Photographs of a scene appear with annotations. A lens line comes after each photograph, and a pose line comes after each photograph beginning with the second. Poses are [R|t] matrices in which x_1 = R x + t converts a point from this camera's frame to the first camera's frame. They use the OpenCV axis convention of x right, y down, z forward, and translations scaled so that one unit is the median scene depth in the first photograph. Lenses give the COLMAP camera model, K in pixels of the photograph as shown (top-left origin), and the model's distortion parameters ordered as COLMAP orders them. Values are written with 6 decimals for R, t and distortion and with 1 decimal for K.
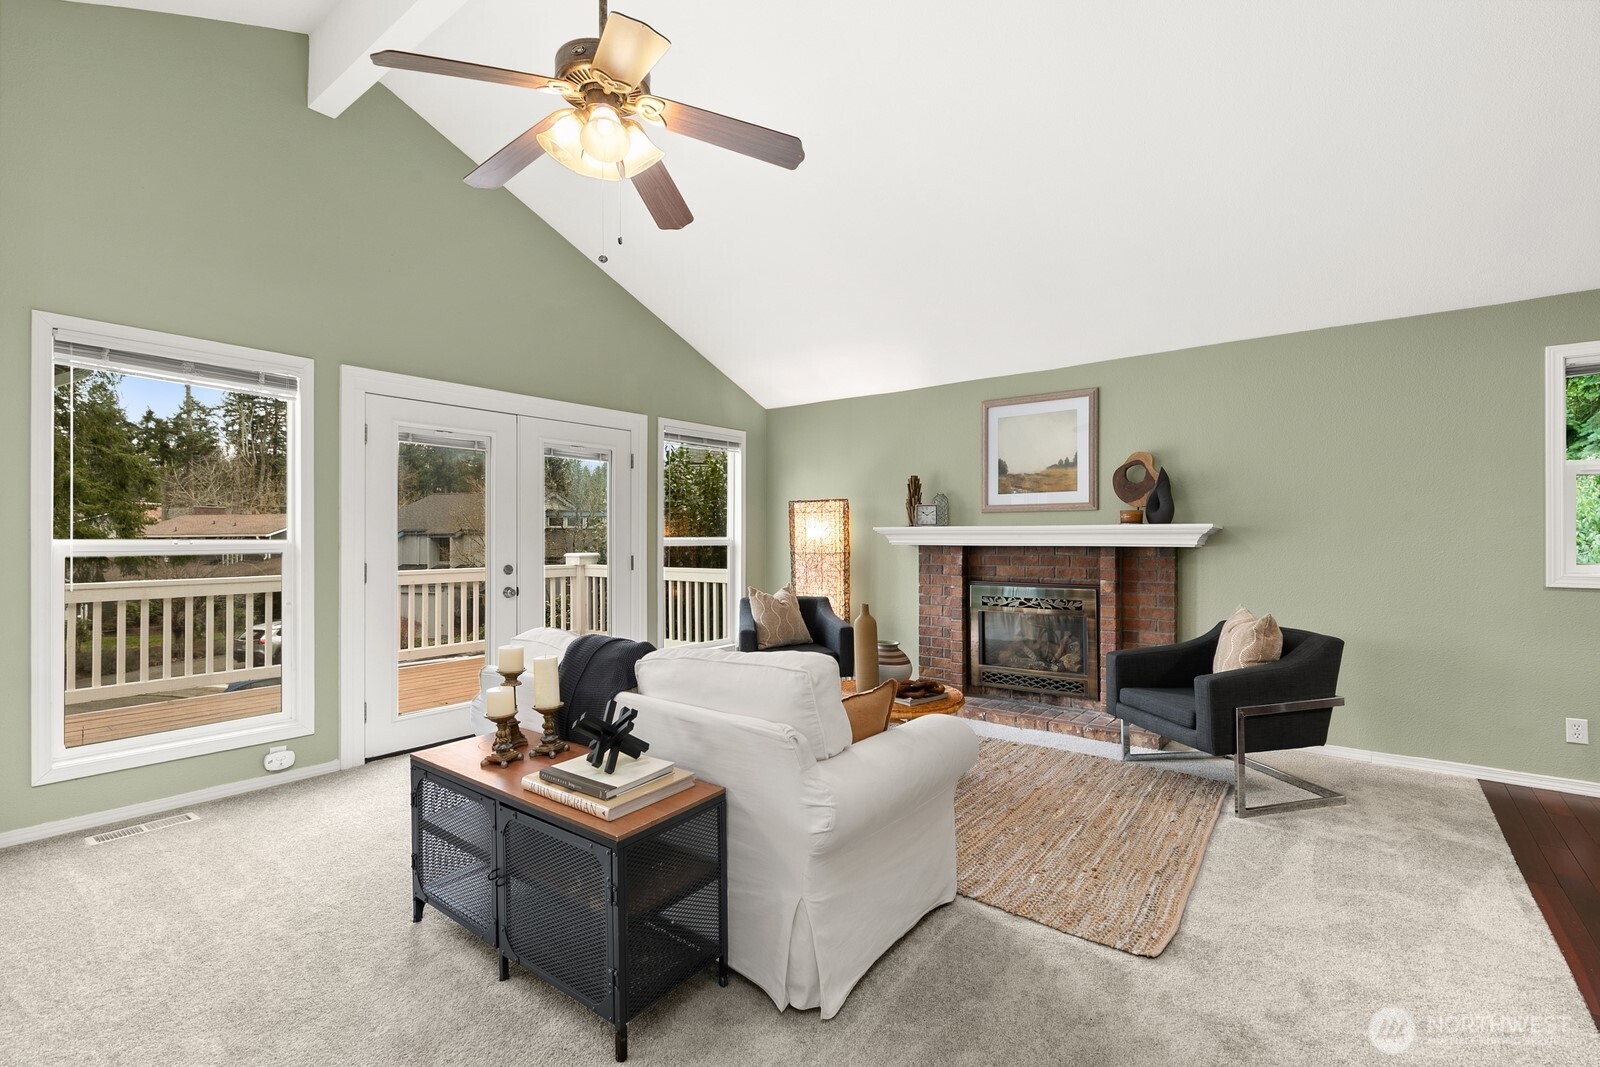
lens RADIAL K [[717.7, 0, 794.2], [0, 717.7, 530.3], [0, 0, 1]] dist [0.008533, -0.003313]
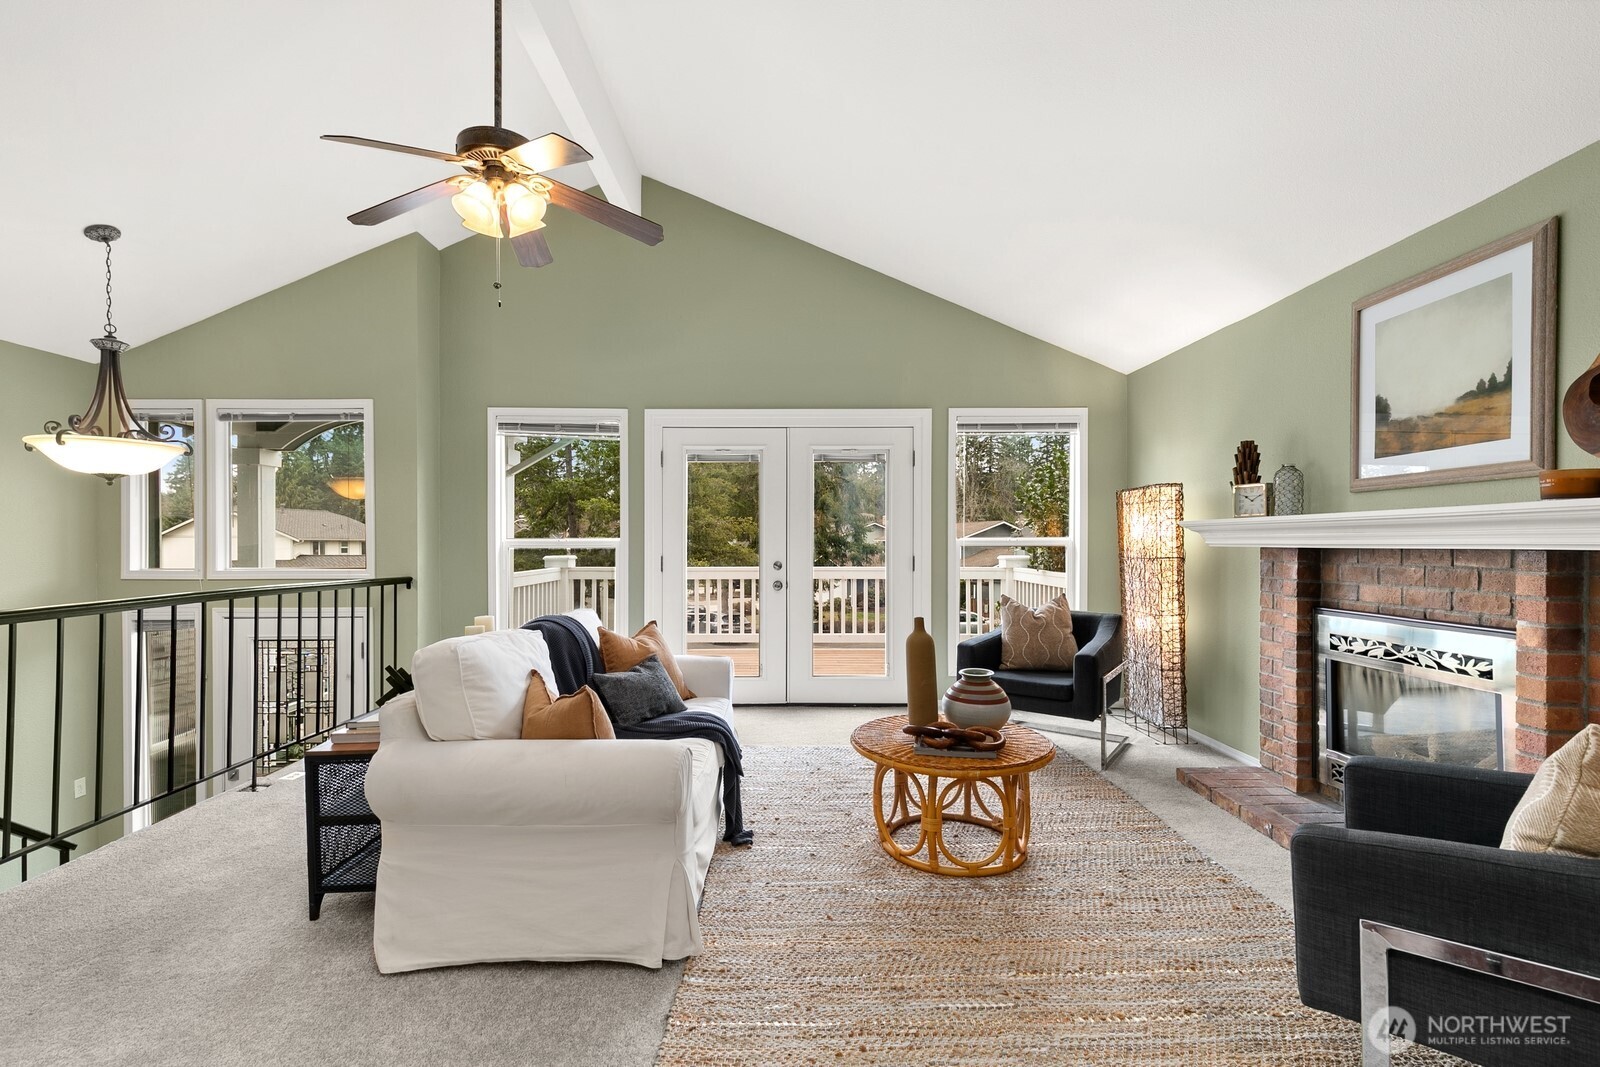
lens RADIAL K [[717.7, 0, 801.3], [0, 717.7, 542.4], [0, 0, 1]] dist [0.008533, -0.003313]
pose [[0.619905, 0.000524, -0.784677, 0.465708], [0.007310, 0.999953, 0.006443, 0.009643], [0.784643, -0.009730, 0.619872, 0.297904]]
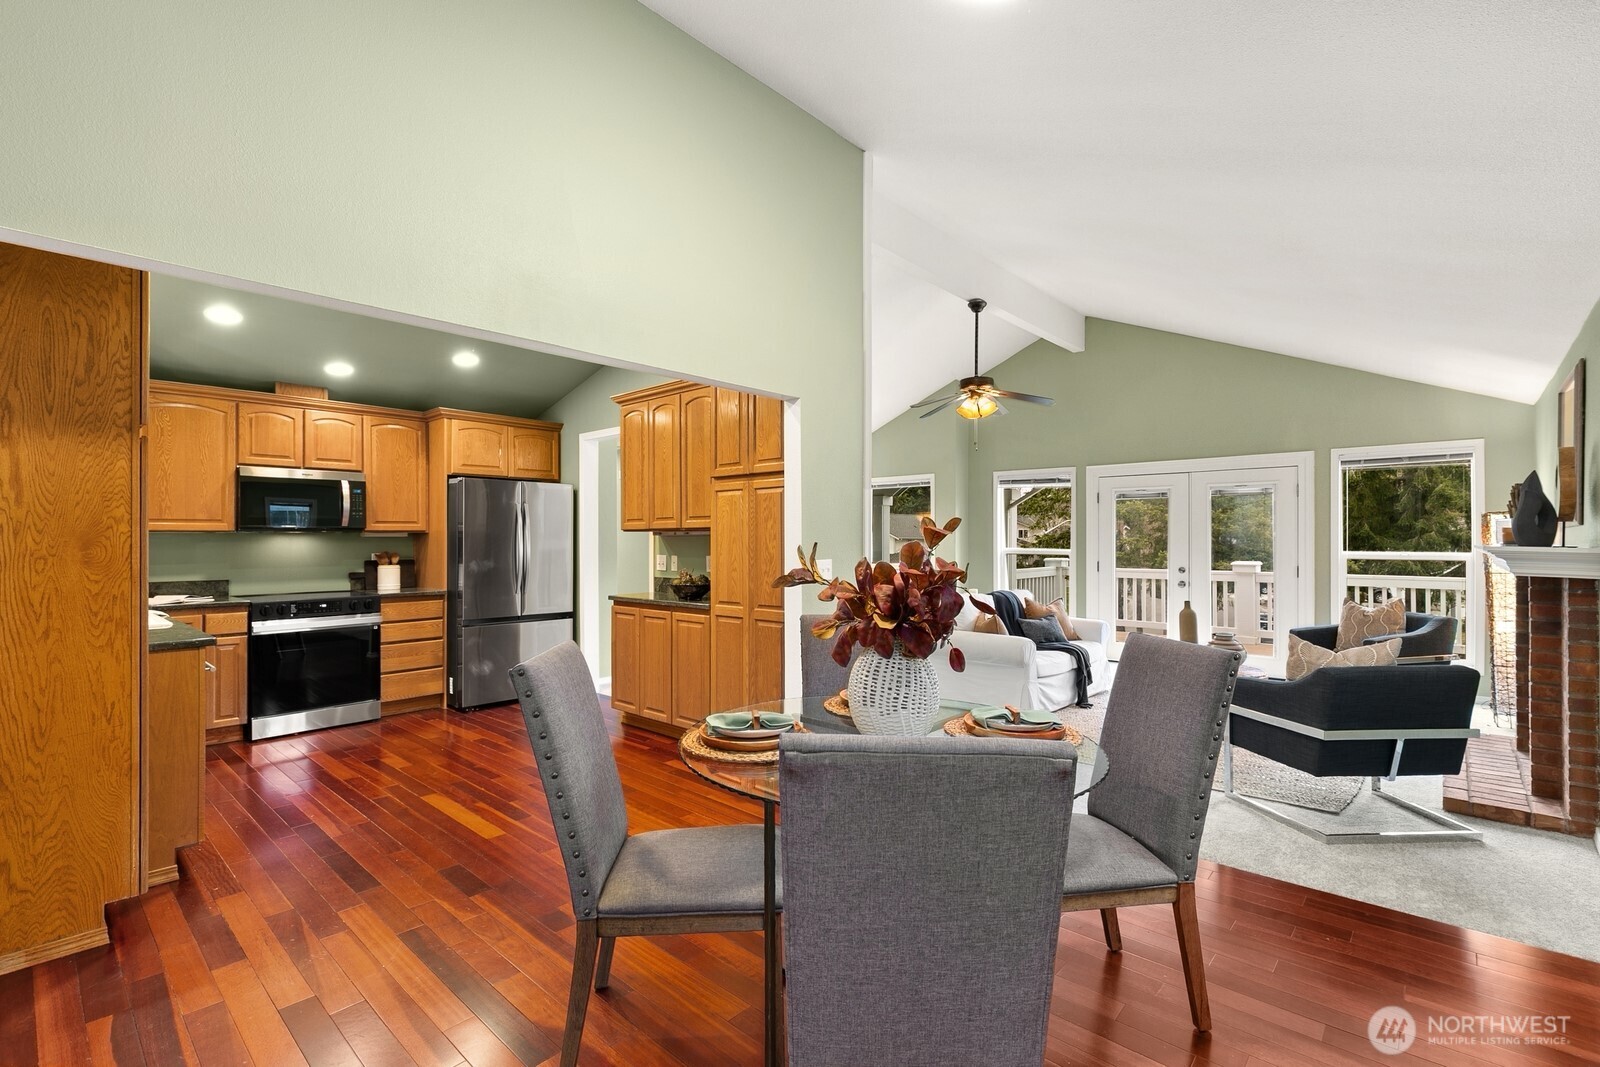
lens RADIAL K [[717.7, 0, 796.3], [0, 717.7, 534.0], [0, 0, 1]] dist [0.008533, -0.003313]
pose [[-0.081149, -0.006585, -0.996680, 1.156375], [0.008618, 0.999936, -0.007308, -0.019921], [0.996665, -0.009183, -0.081087, 0.247765]]
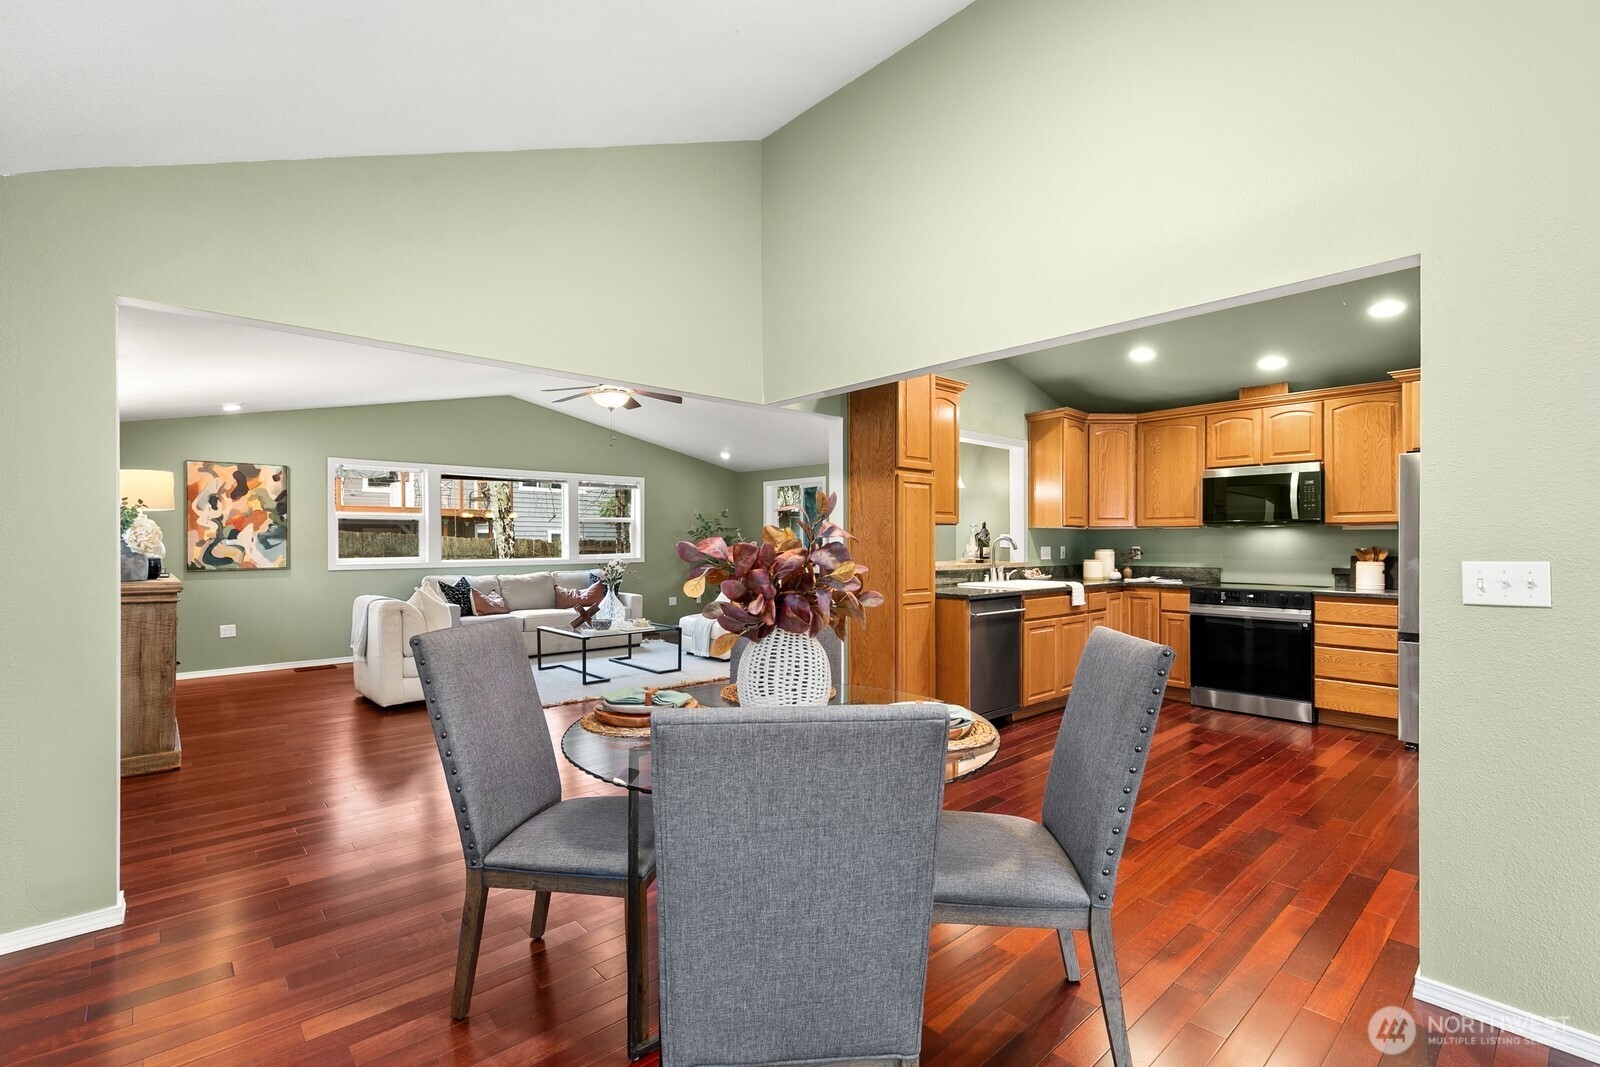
lens RADIAL K [[717.7, 0, 798.8], [0, 717.7, 536.4], [0, 0, 1]] dist [0.008533, -0.003313]
pose [[-0.983600, 0.001685, 0.180358, 0.666407], [-0.000851, 0.999902, -0.013980, -0.004775], [-0.180364, -0.013904, -0.983502, 0.654052]]
